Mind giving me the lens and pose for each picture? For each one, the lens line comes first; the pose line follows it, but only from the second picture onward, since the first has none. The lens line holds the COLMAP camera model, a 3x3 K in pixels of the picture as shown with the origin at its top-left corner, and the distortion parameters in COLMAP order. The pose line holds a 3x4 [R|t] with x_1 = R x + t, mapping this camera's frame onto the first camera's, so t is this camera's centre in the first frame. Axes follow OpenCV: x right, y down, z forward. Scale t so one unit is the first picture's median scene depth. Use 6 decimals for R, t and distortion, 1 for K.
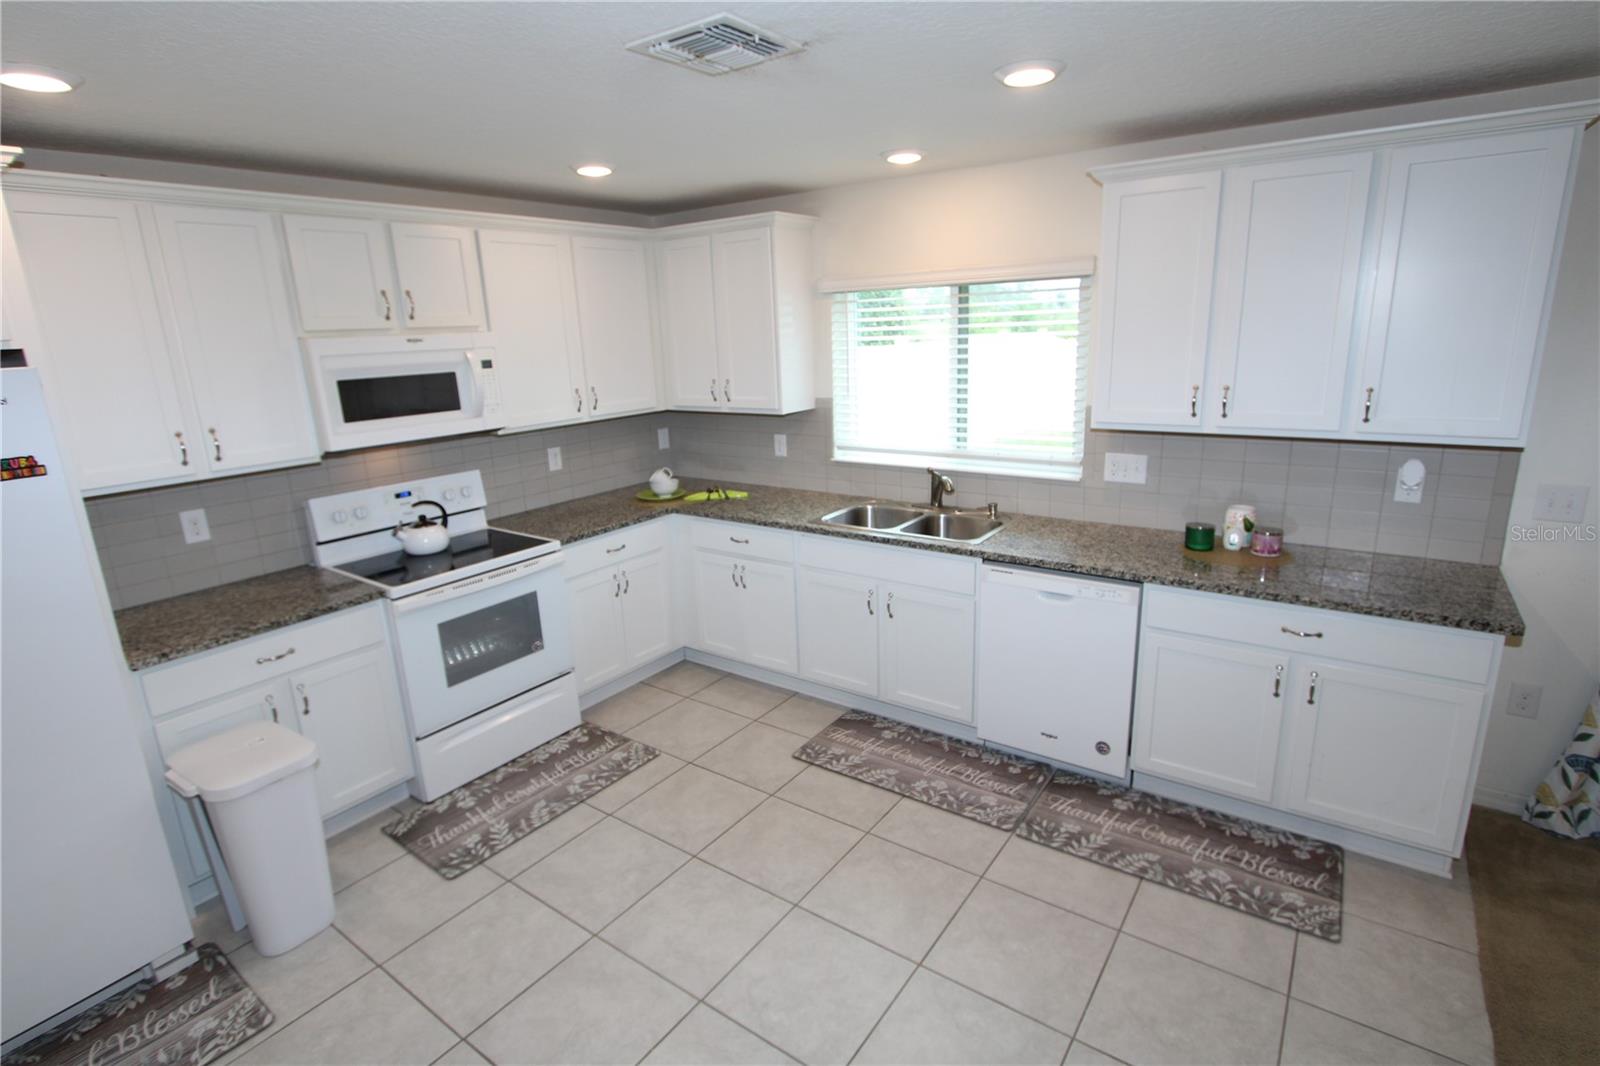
lens RADIAL K [[788.9, 0, 796.0], [0, 788.9, 537.2], [0, 0, 1]] dist [-0.004752, 0.000130]
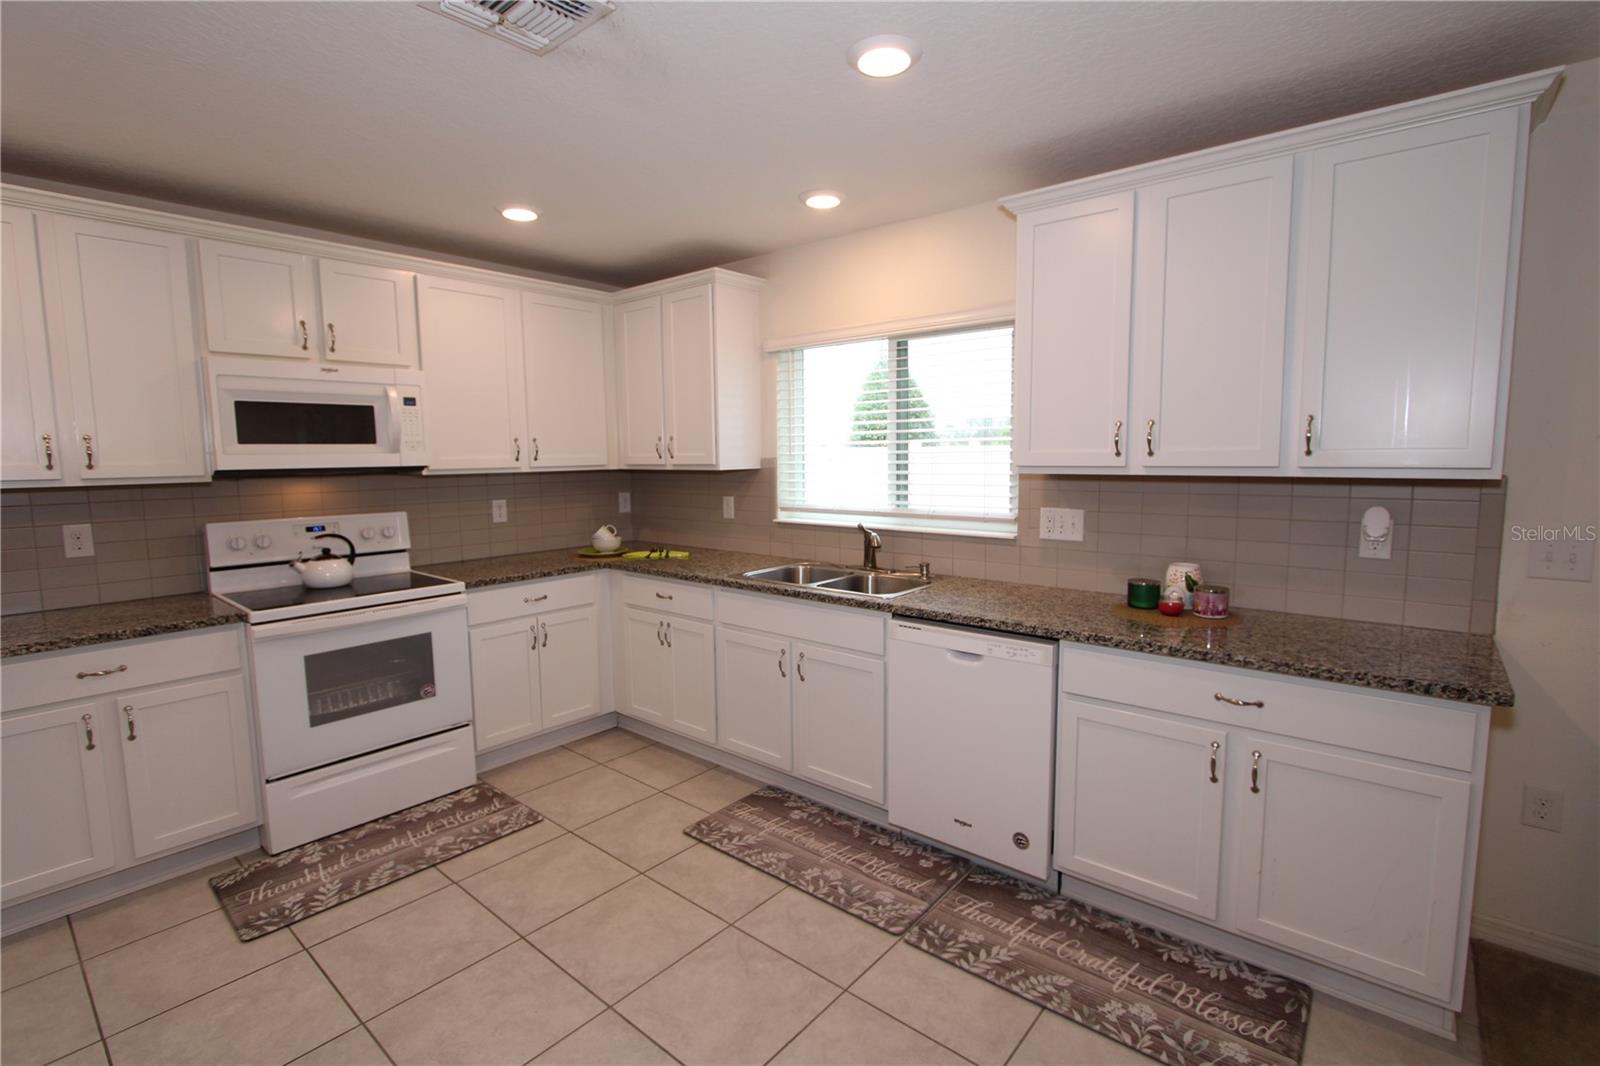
lens RADIAL K [[736.1, 0, 804.6], [0, 736.1, 539.8], [0, 0, 1]] dist [-0.006177, -0.000961]
pose [[0.996423, 0.035277, -0.076788, 0.214096], [-0.046169, 0.988348, -0.145039, 0.076284], [0.070777, 0.148065, 0.986442, 0.164417]]
